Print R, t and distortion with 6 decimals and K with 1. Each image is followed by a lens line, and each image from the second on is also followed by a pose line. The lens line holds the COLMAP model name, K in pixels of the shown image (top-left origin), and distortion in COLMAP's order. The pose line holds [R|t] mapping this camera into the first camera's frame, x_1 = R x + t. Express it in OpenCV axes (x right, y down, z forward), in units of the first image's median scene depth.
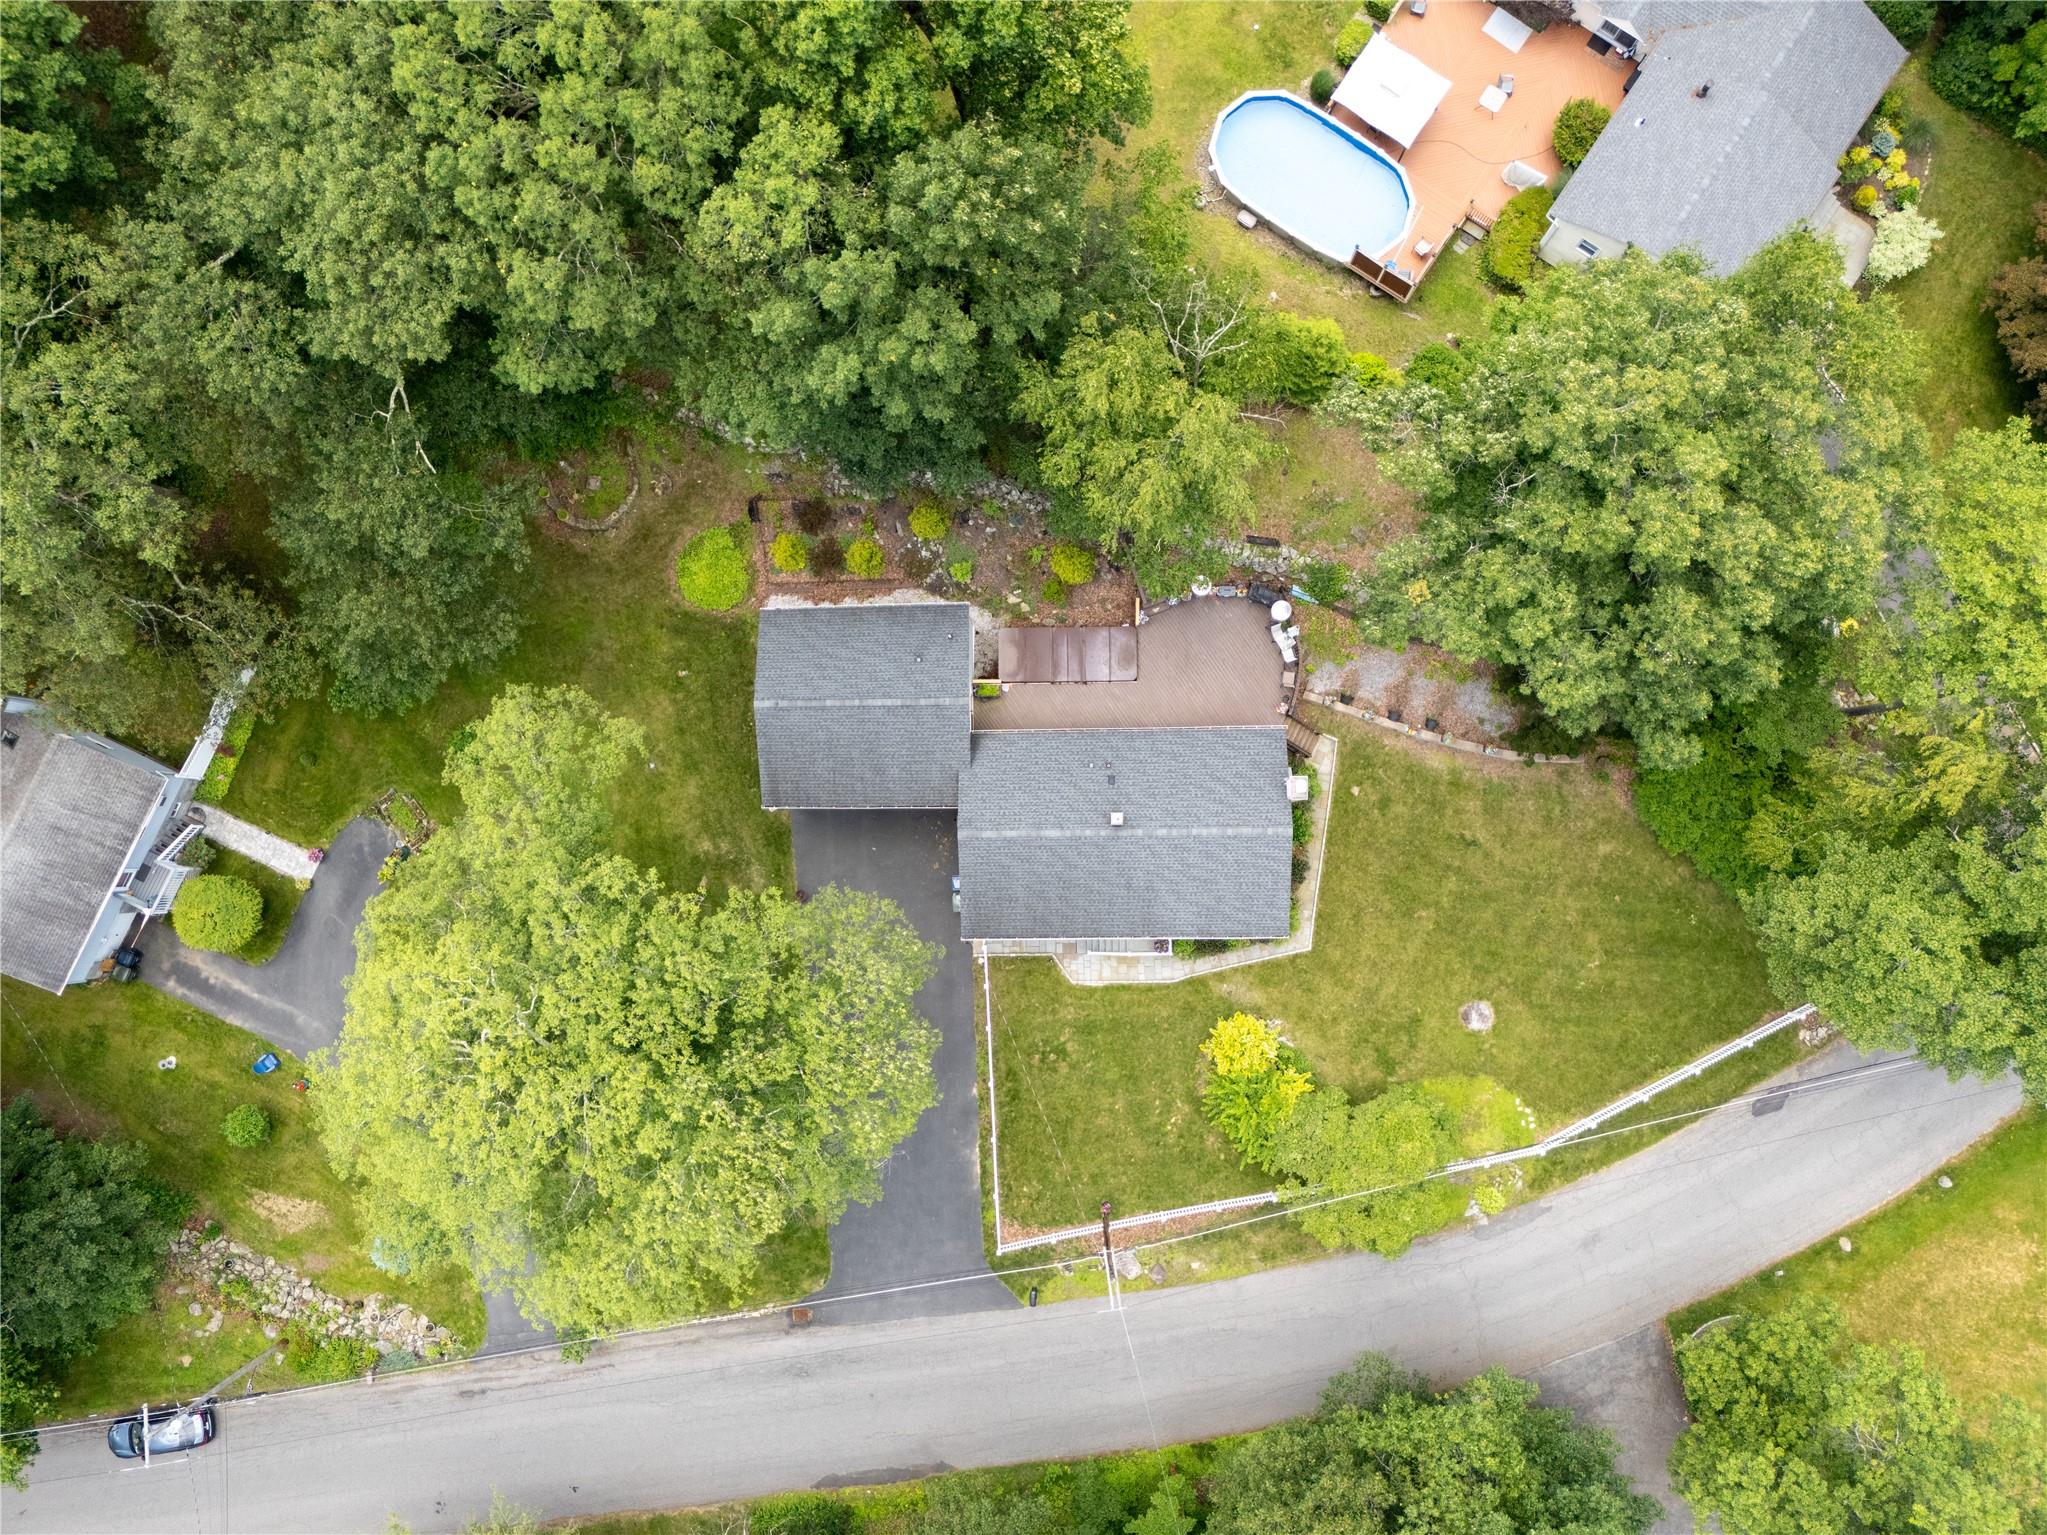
lens RADIAL K [[1437.1, 0, 1023.5], [0, 1437.1, 767.5], [0, 0, 1]] dist [0.048412, -0.004232]
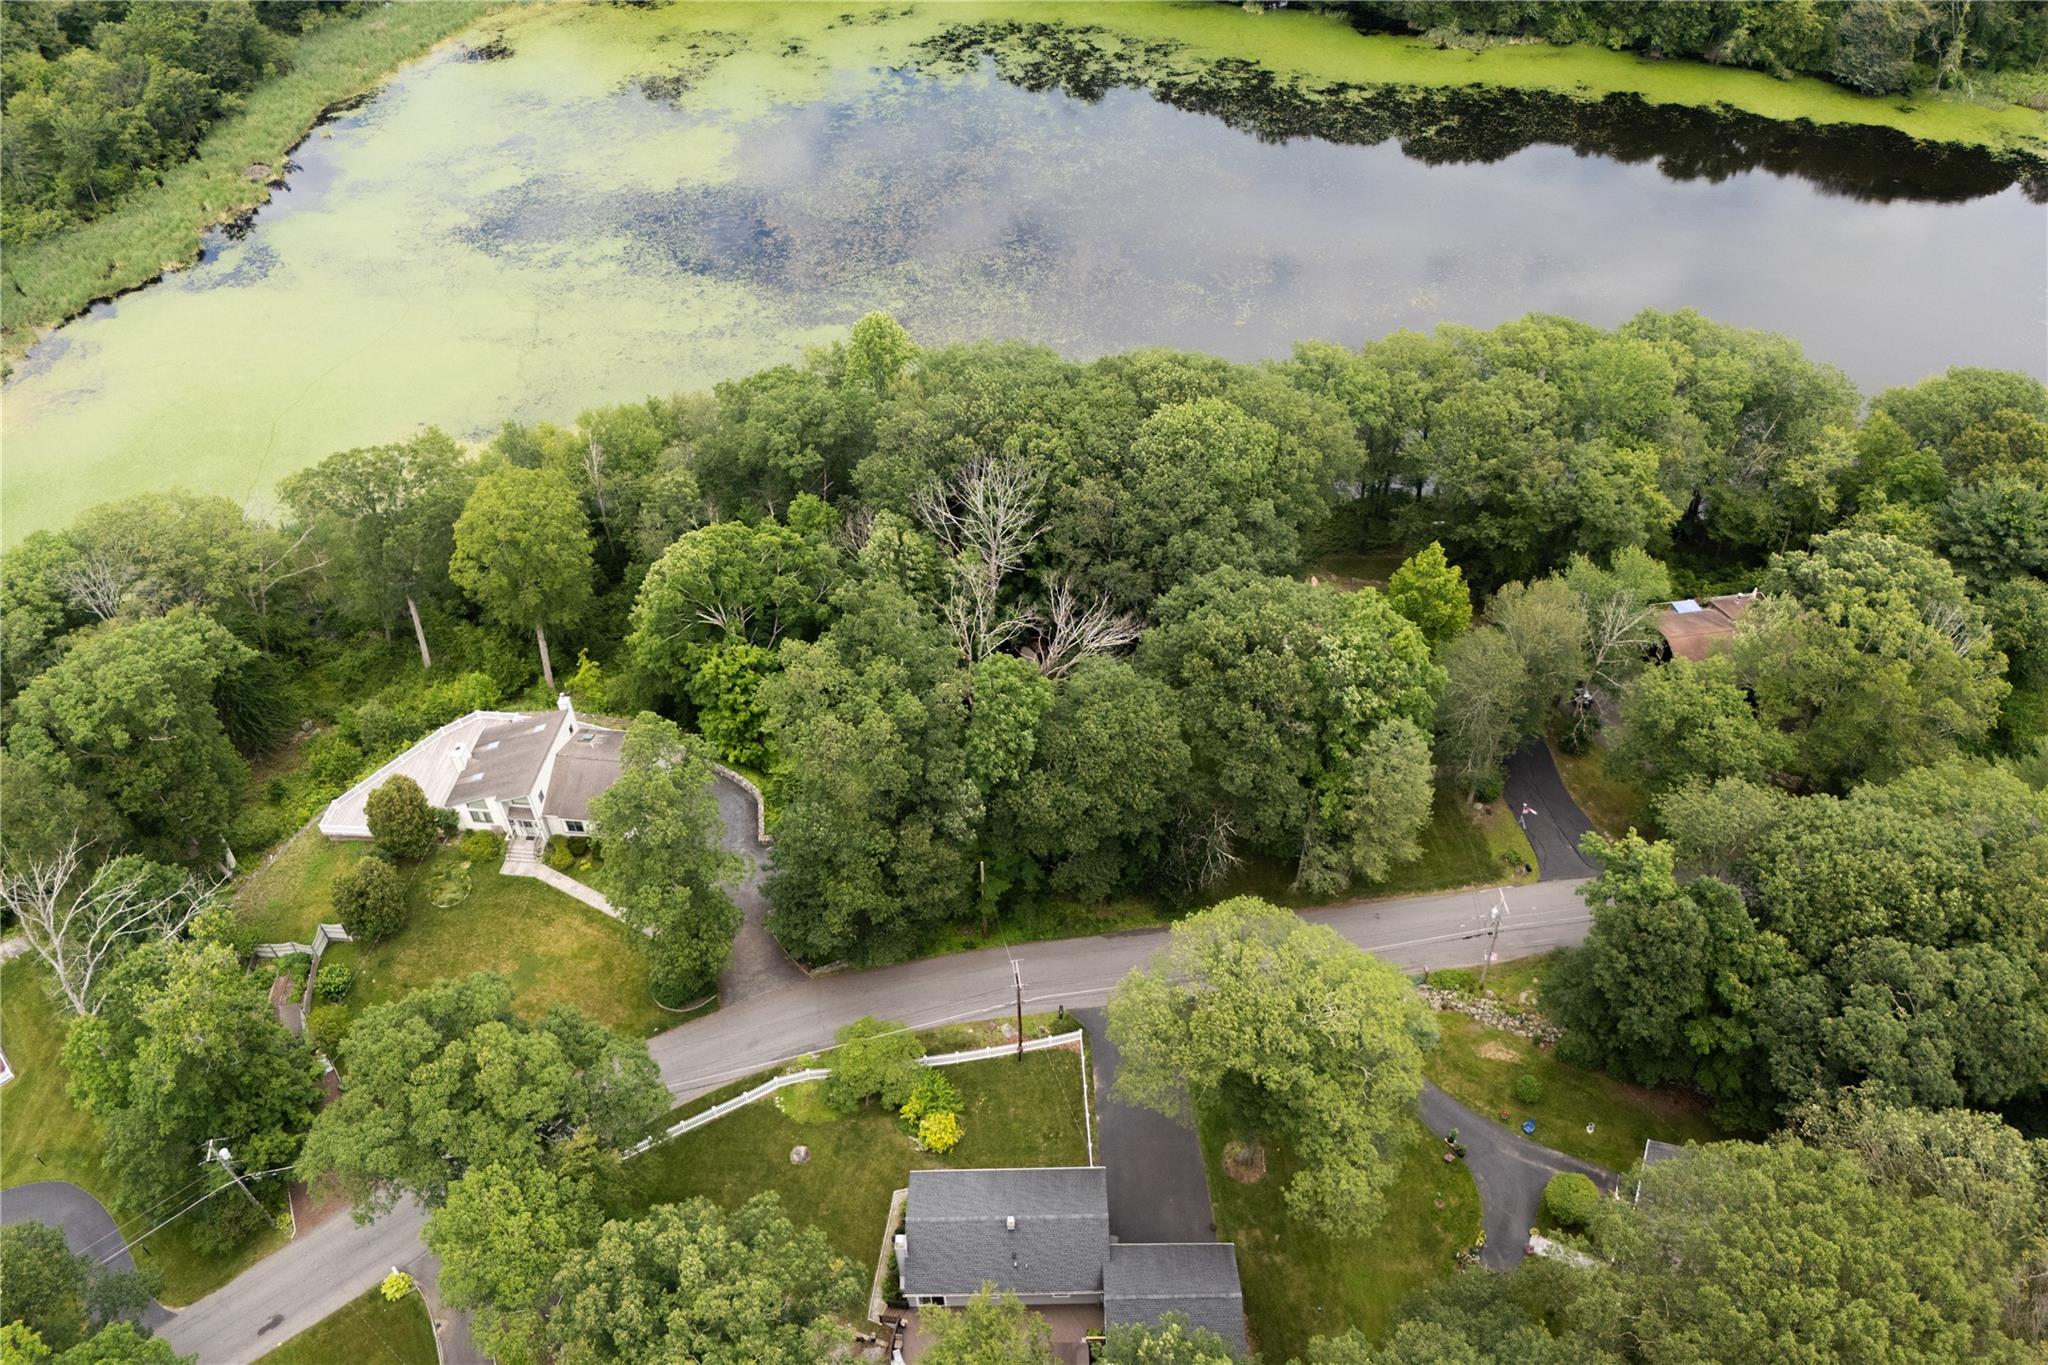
lens RADIAL K [[1436.9, 0, 1024.0], [0, 1436.9, 682.5], [0, 0, 1]] dist [0.000724, 0.000075]
pose [[-0.998274, 0.040441, 0.042595, -0.041258], [0.003488, -0.683106, 0.730311, -0.683583], [0.058631, 0.729198, 0.681786, -0.537739]]
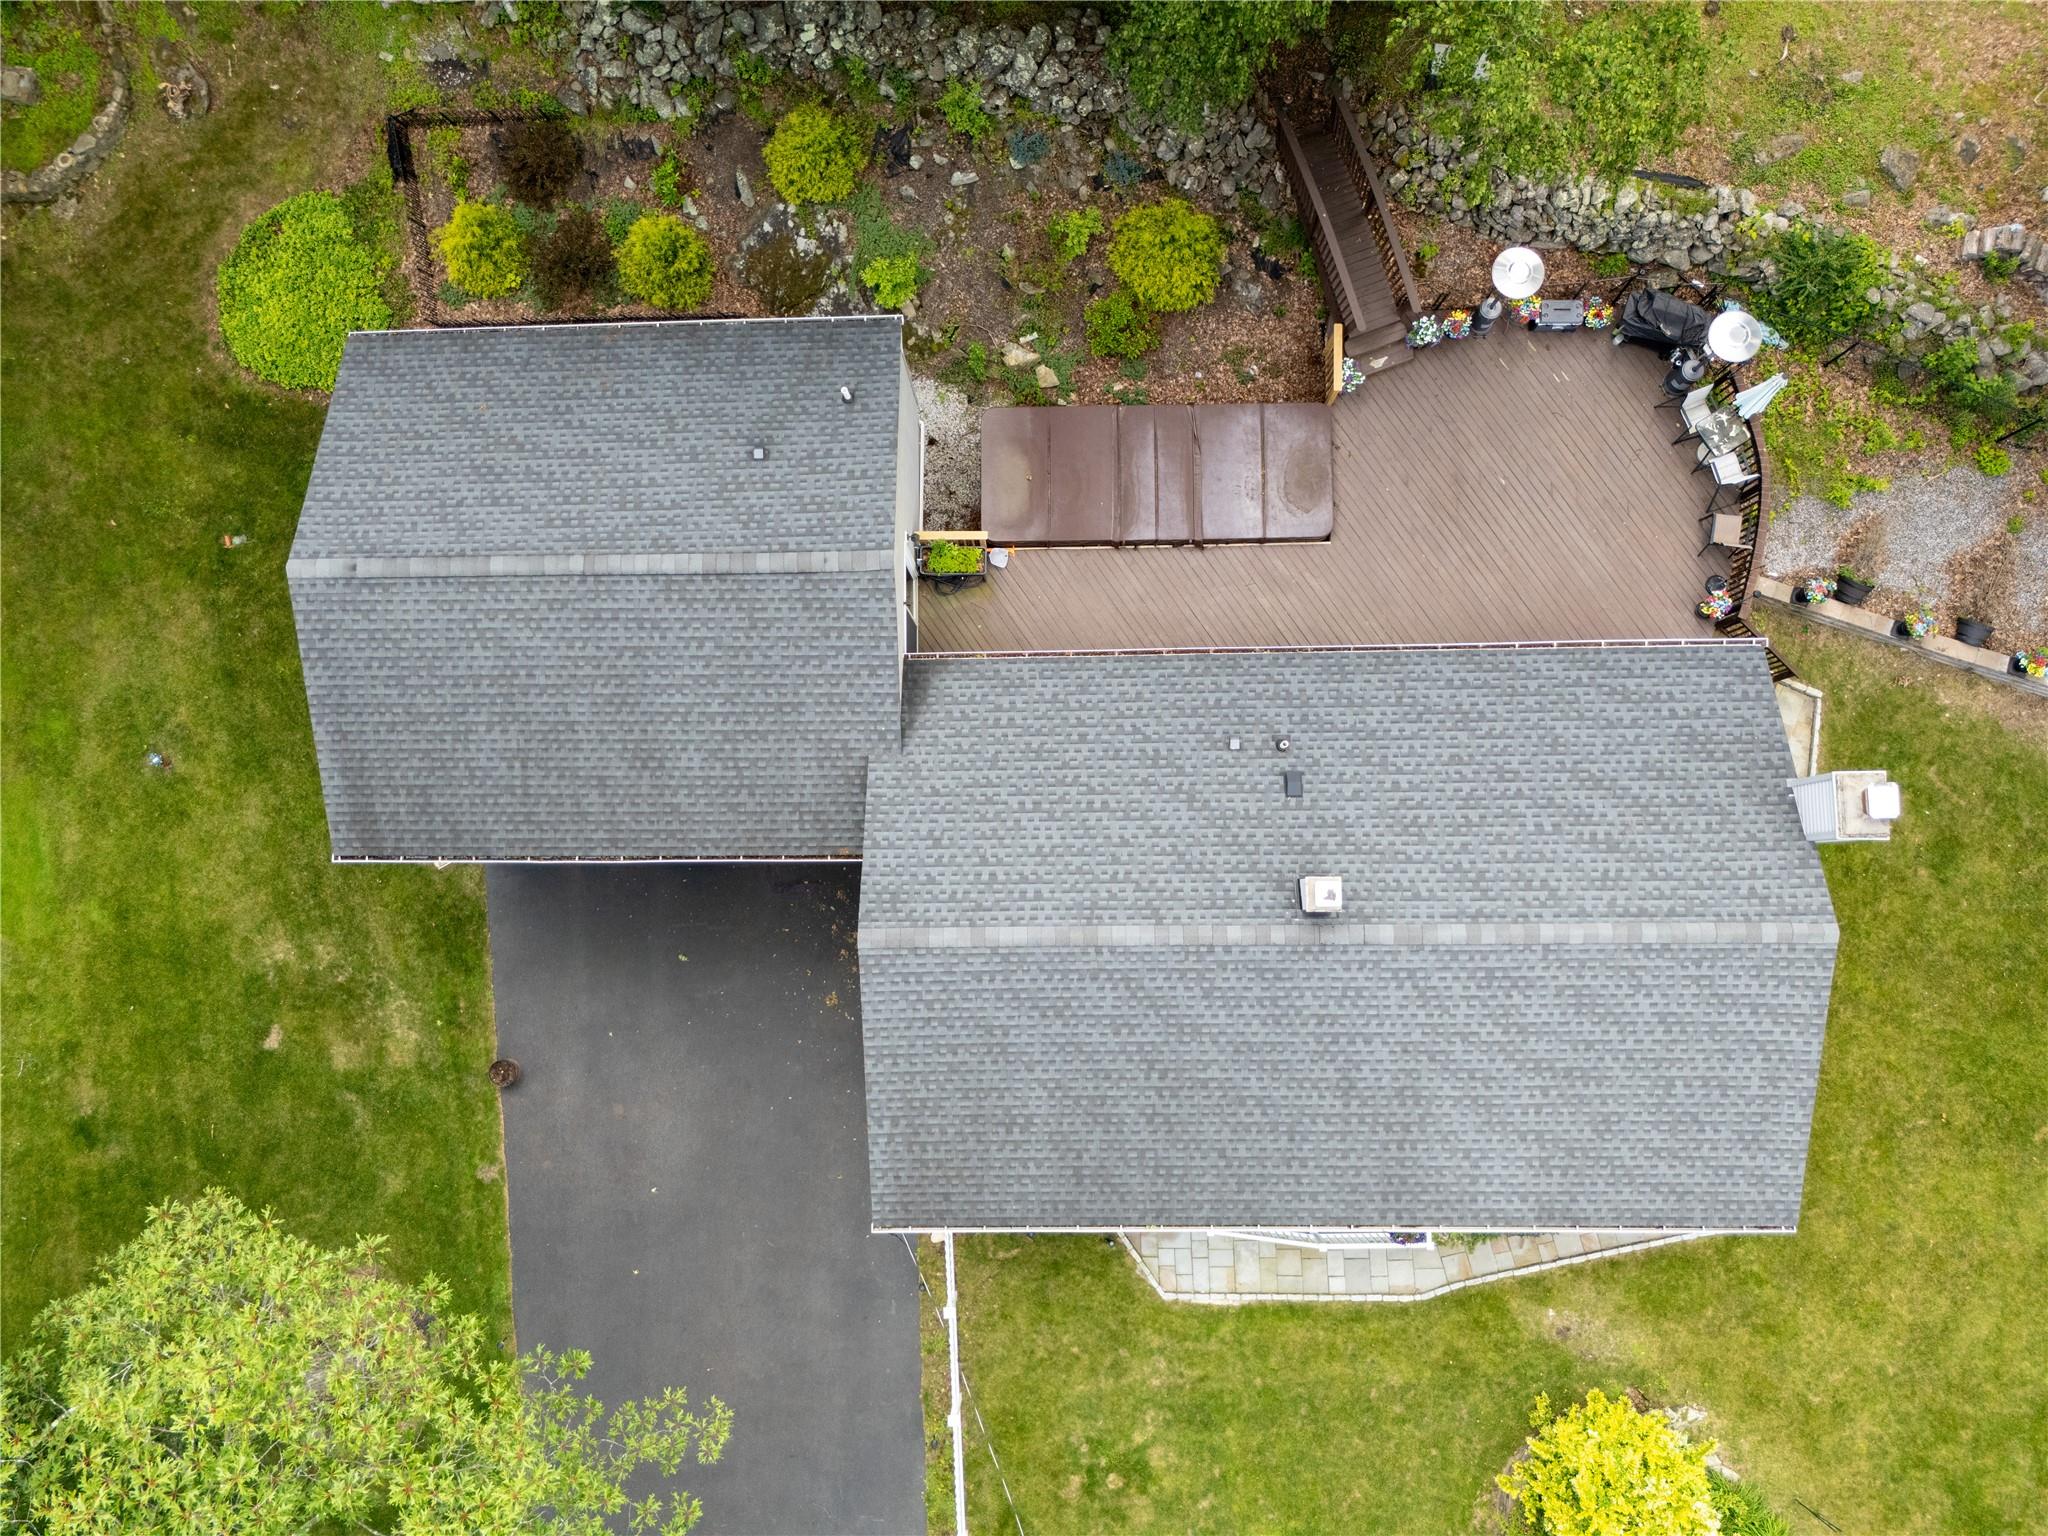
lens RADIAL K [[1437.8, 0, 1024.0], [0, 1437.8, 768.0], [0, 0, 1]] dist [0.048412, -0.004232]
pose [[0.999999, 0.001602, 0.000536, -0.005624], [-0.001582, 0.999375, -0.035318, 0.016238], [-0.000592, 0.035317, 0.999376, 0.595123]]
